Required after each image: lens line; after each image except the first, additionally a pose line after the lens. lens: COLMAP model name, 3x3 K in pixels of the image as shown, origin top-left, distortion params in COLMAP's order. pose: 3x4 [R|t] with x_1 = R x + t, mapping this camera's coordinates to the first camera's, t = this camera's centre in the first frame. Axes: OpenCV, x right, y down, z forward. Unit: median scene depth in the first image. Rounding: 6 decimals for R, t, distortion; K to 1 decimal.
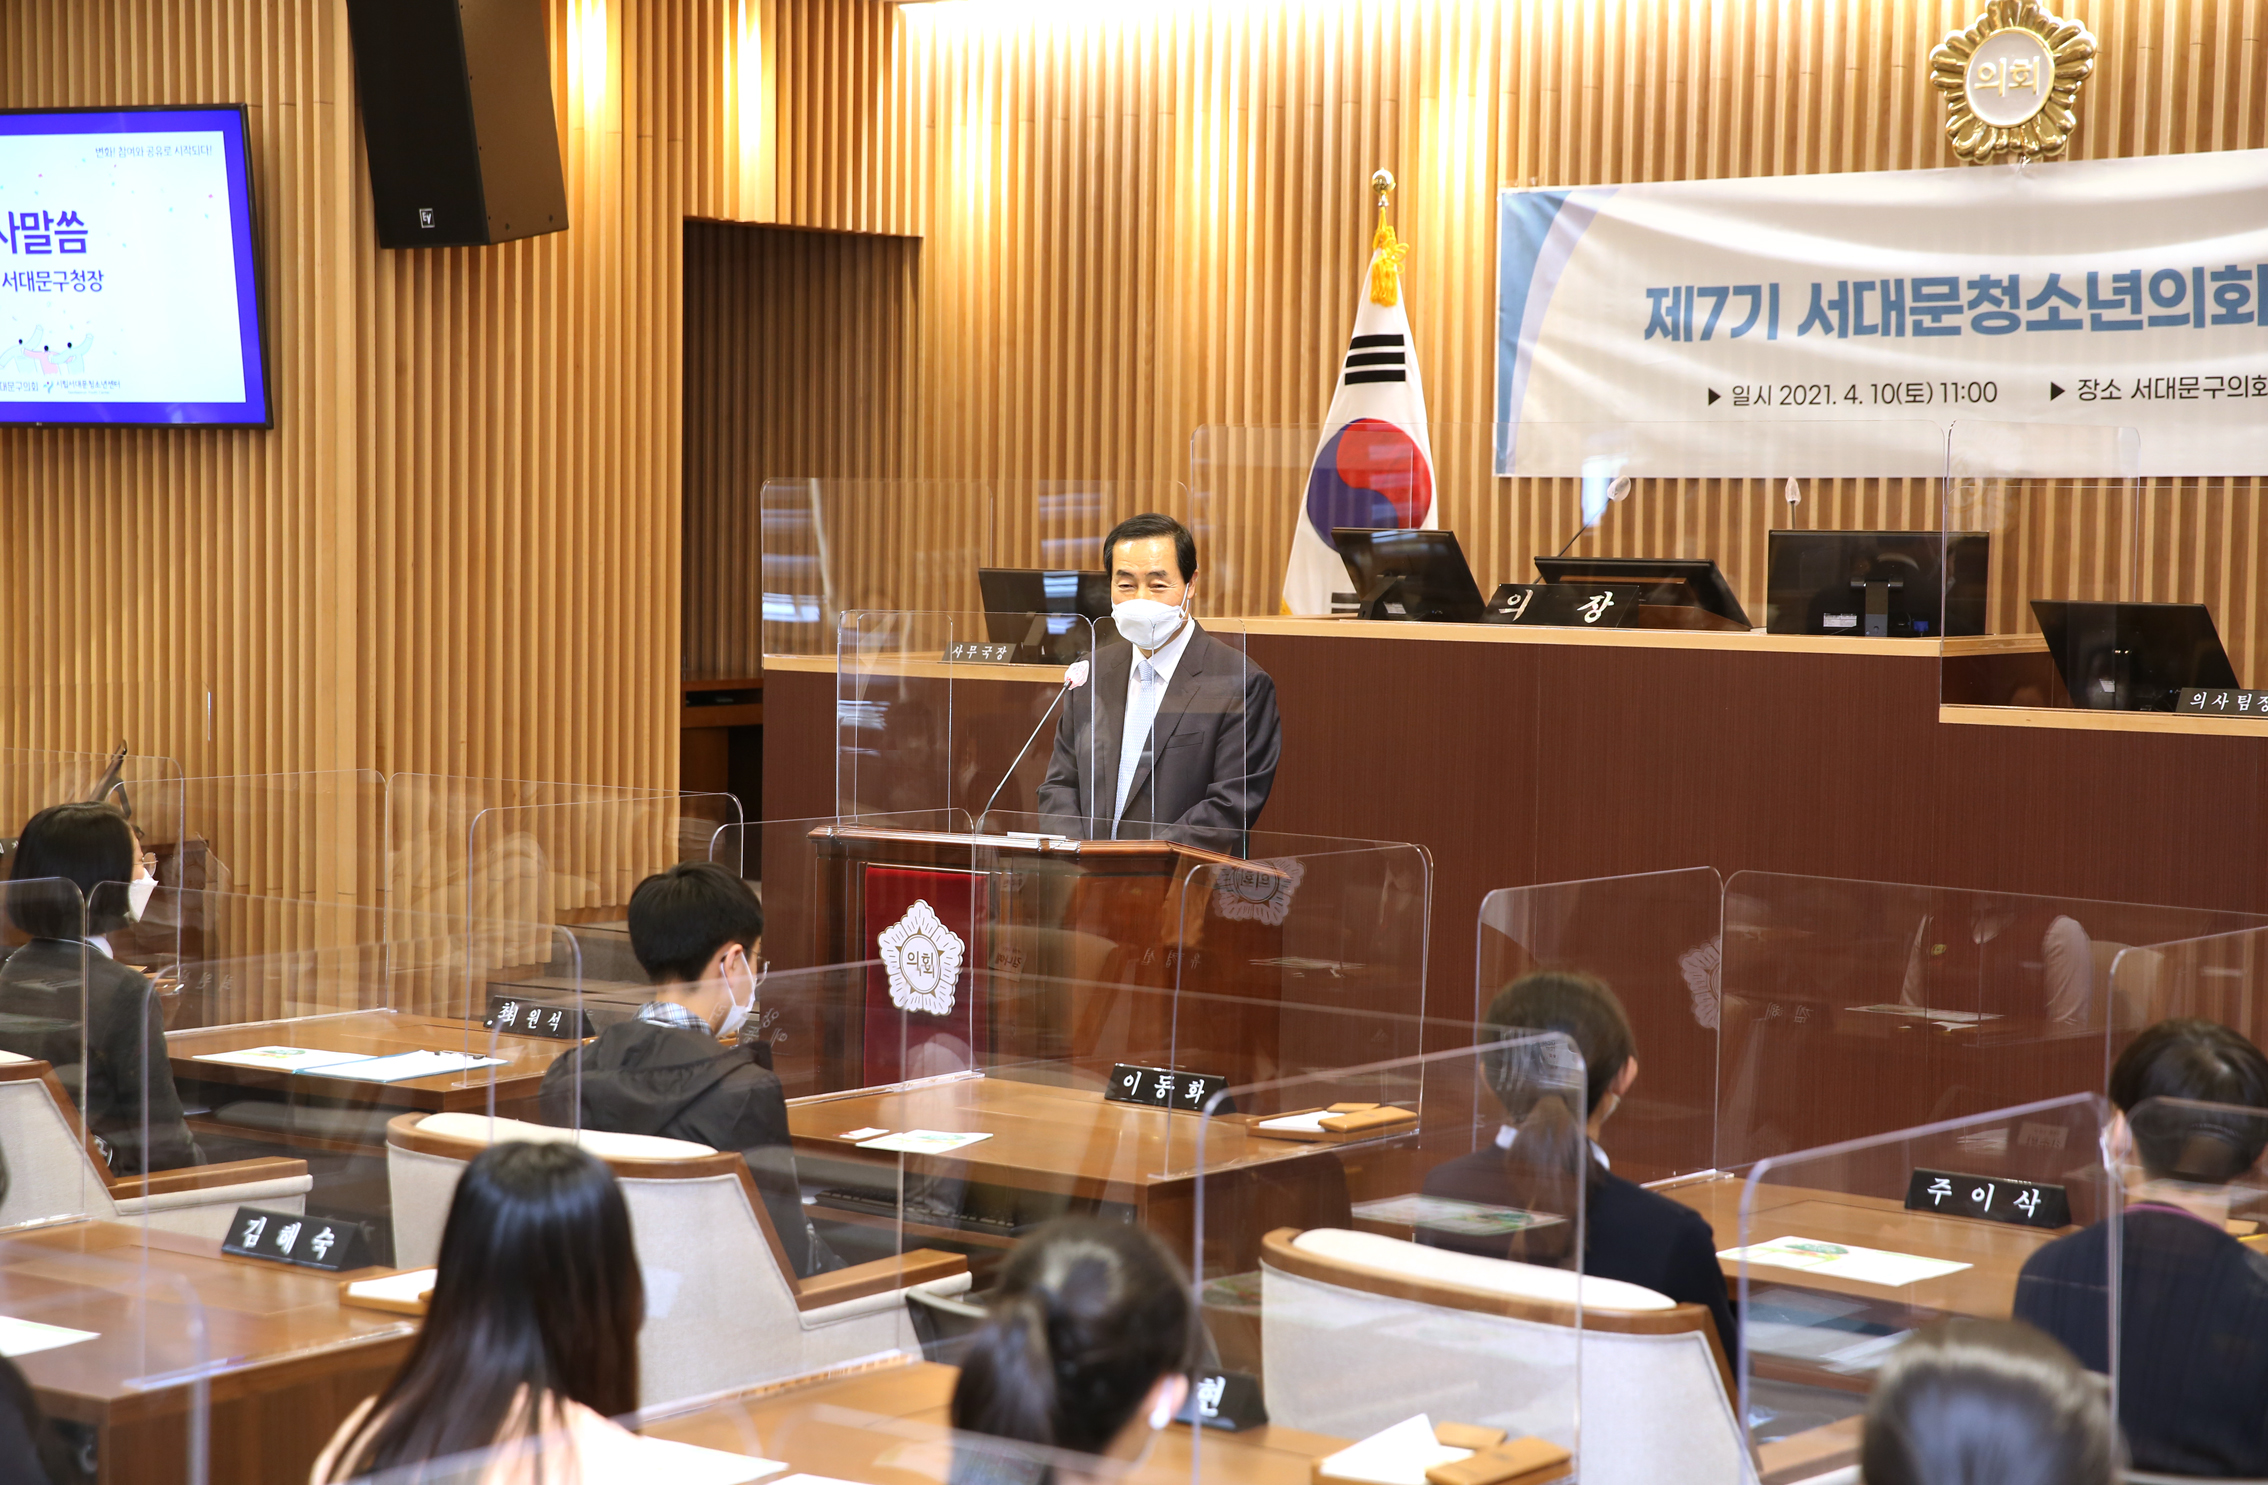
lens RADIAL K [[4324.4, 0, 1132.1], [0, 4324.4, 761.0], [0, 0, 1]] dist [0.226964, 0.000000]
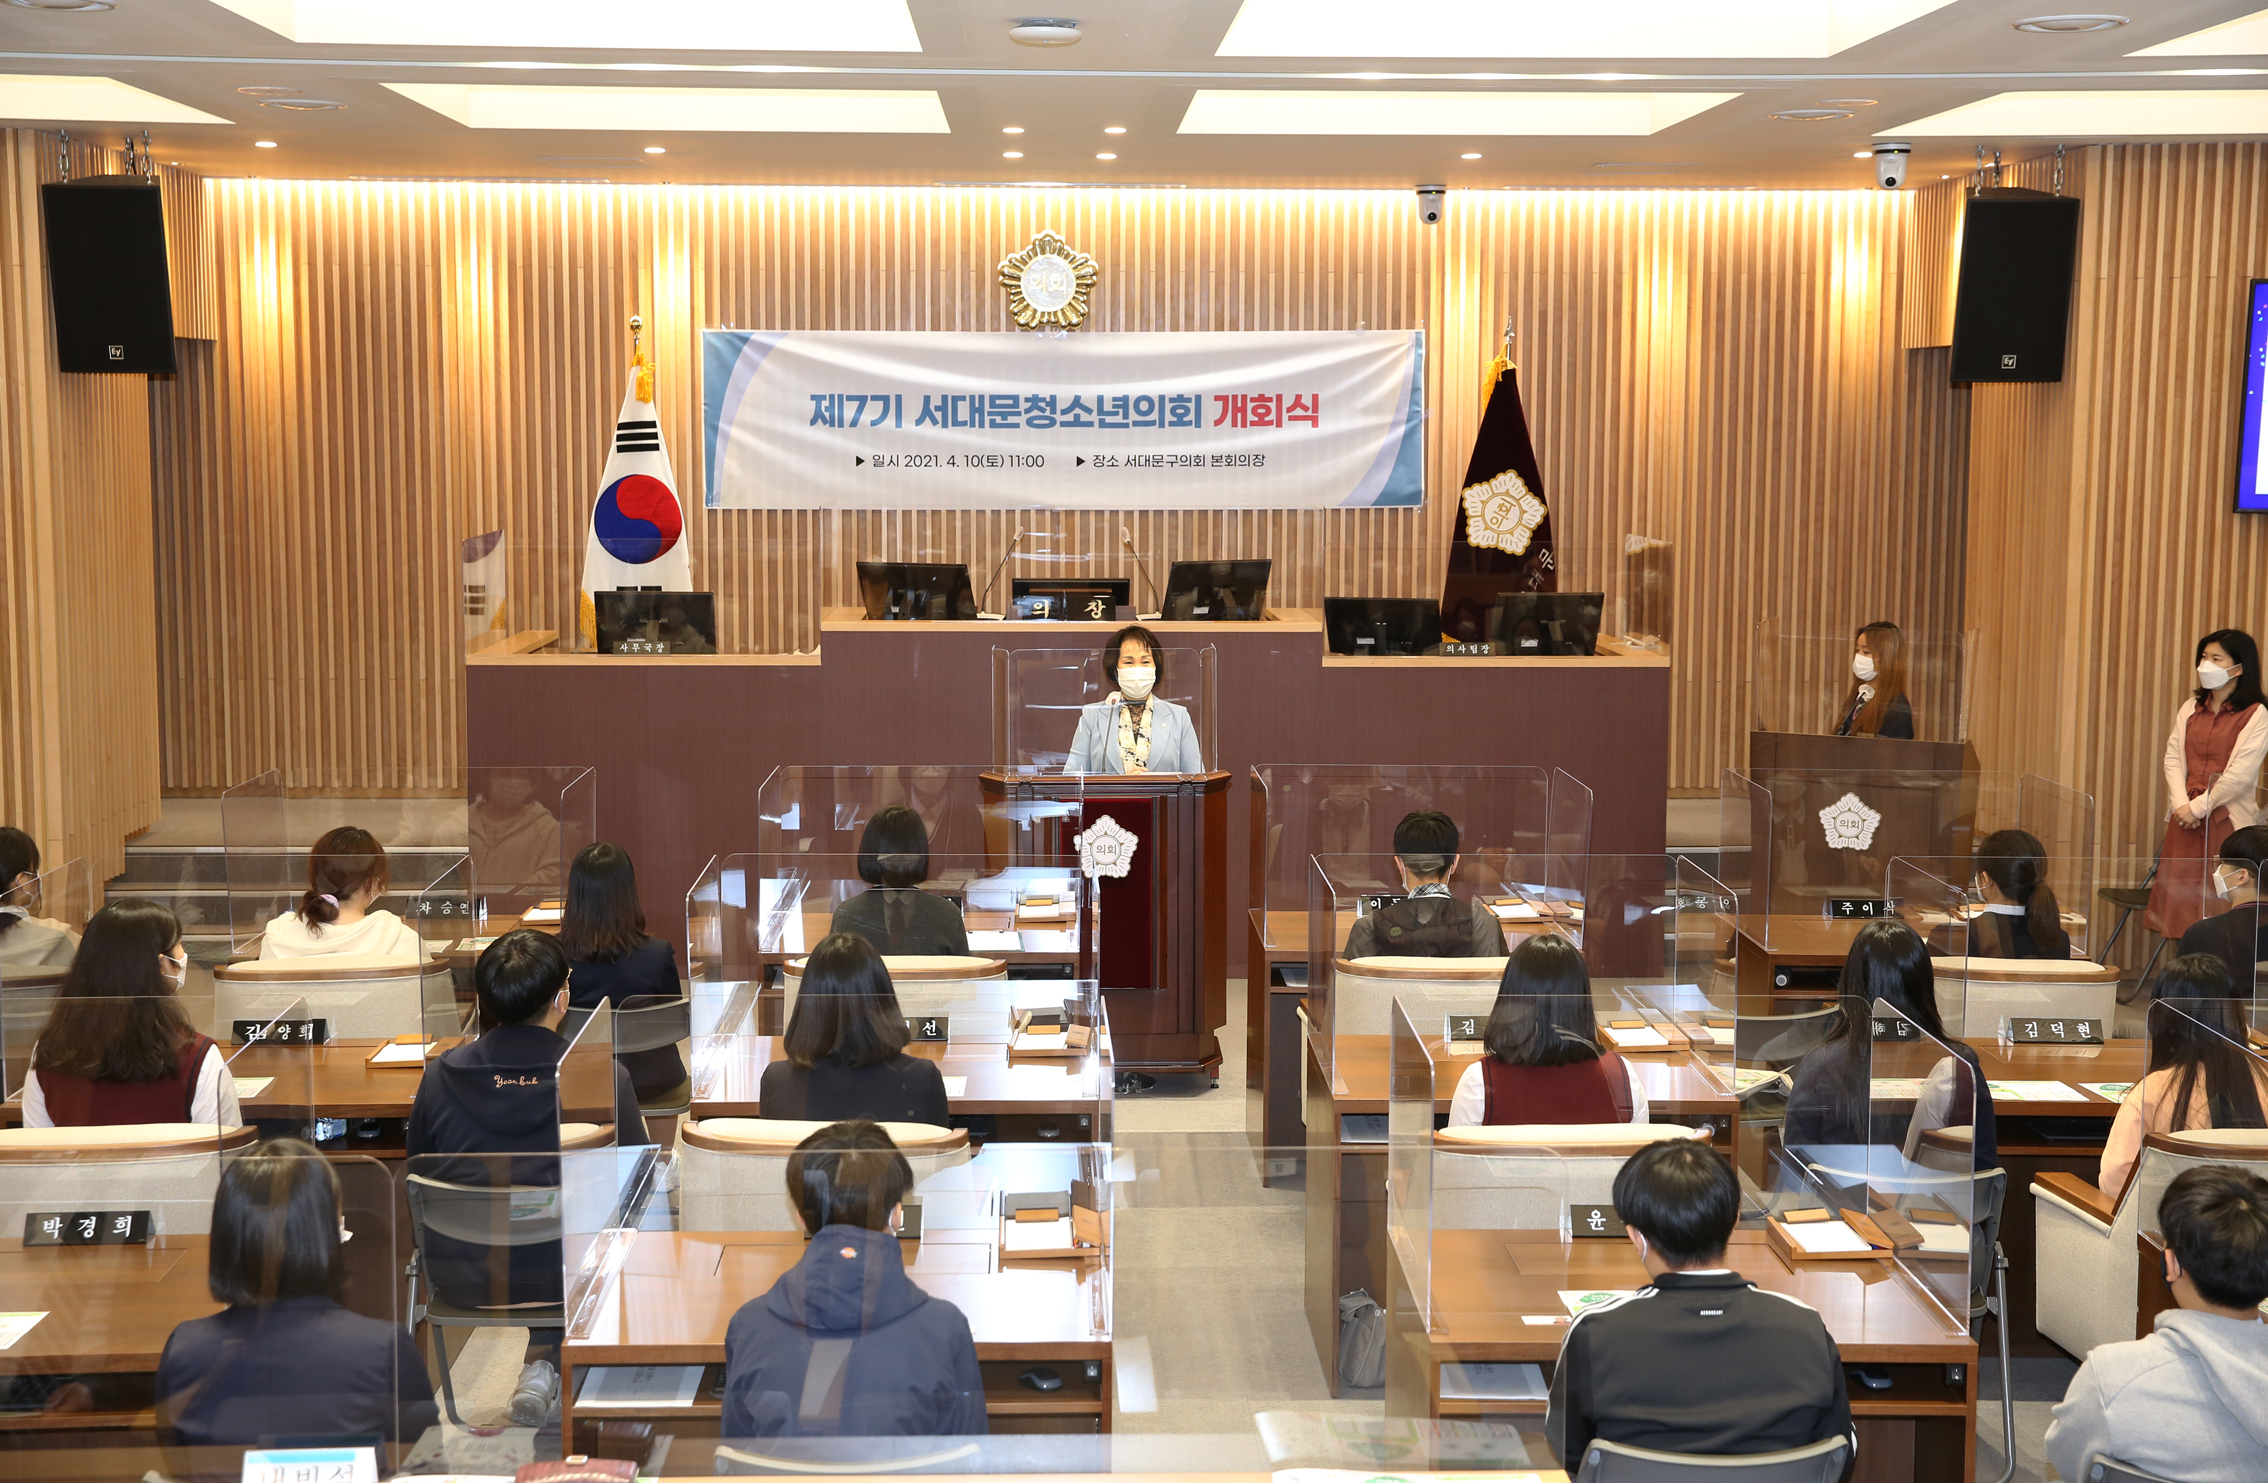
lens RADIAL K [[3140.0, 0, 1127.7], [0, 3140.0, 744.2], [0, 0, 1]] dist [0.128121, 0.000000]
pose [[0.759718, -0.080339, 0.645271, -0.593189], [0.043509, 0.996395, 0.072830, -0.060902], [-0.648796, -0.027256, 0.760474, 0.013969]]
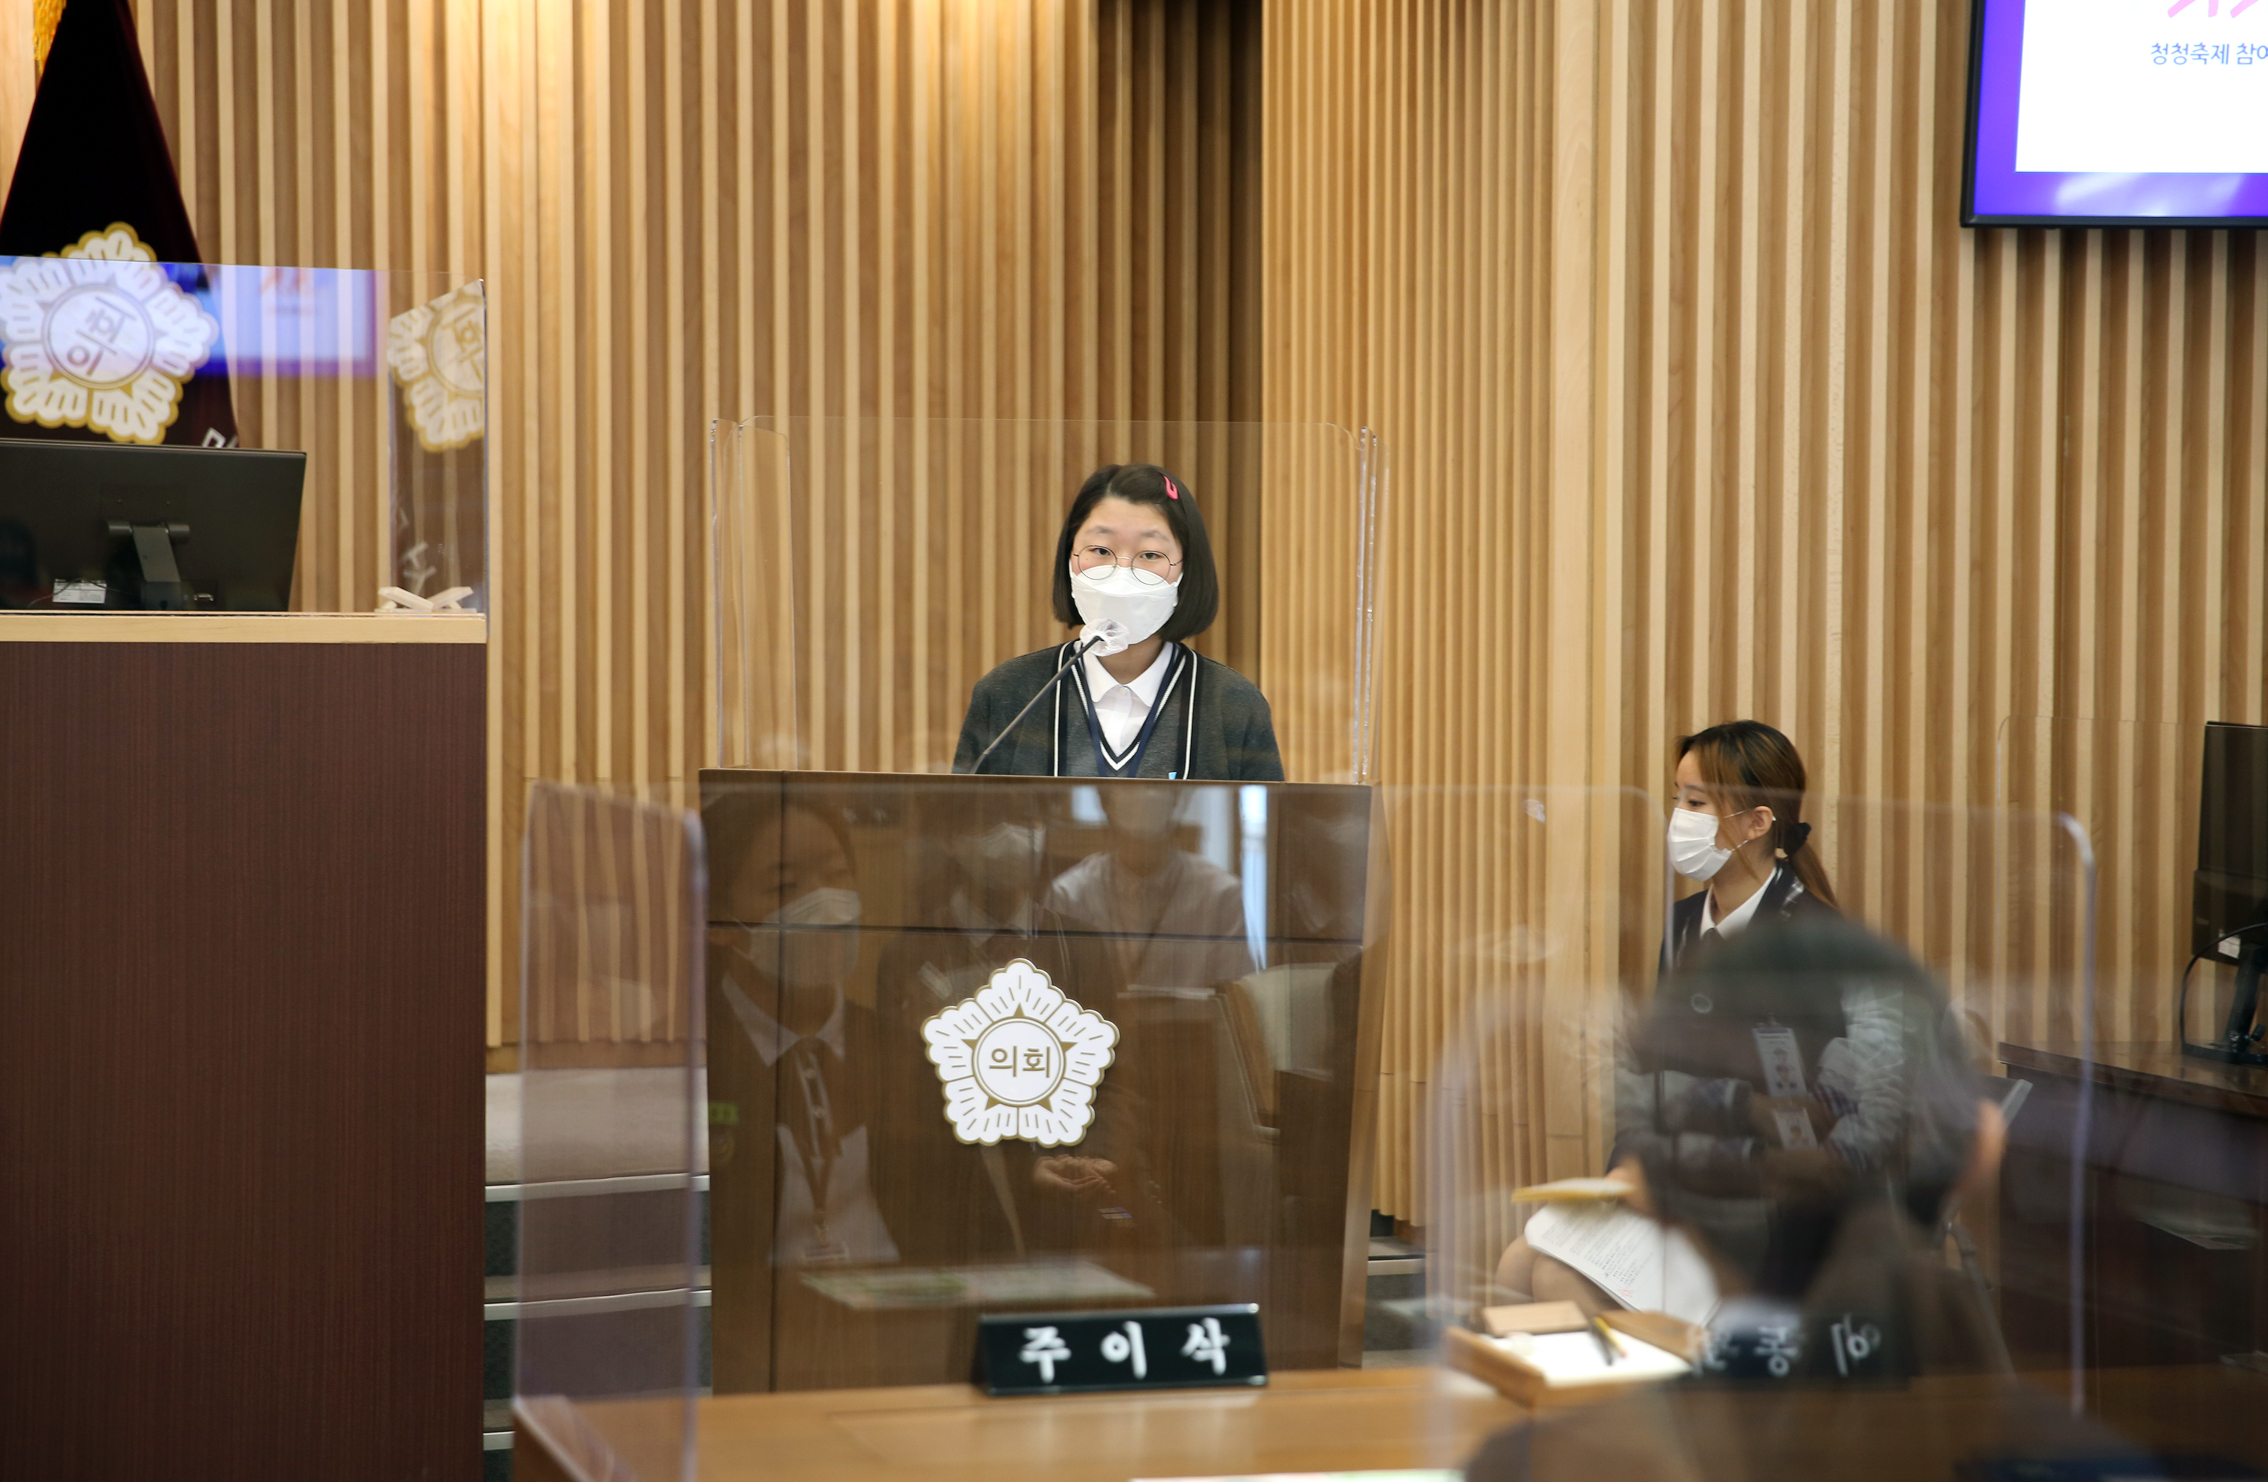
lens RADIAL K [[4324.4, 0, 1126.7], [0, 4324.4, 720.0], [0, 0, 1]] dist [0.226964, 0.000000]
pose [[0.563284, -0.029958, 0.825720, -0.135880], [0.054347, 0.998522, -0.000847, 0.011877], [-0.824474, 0.045353, 0.564079, 0.363914]]
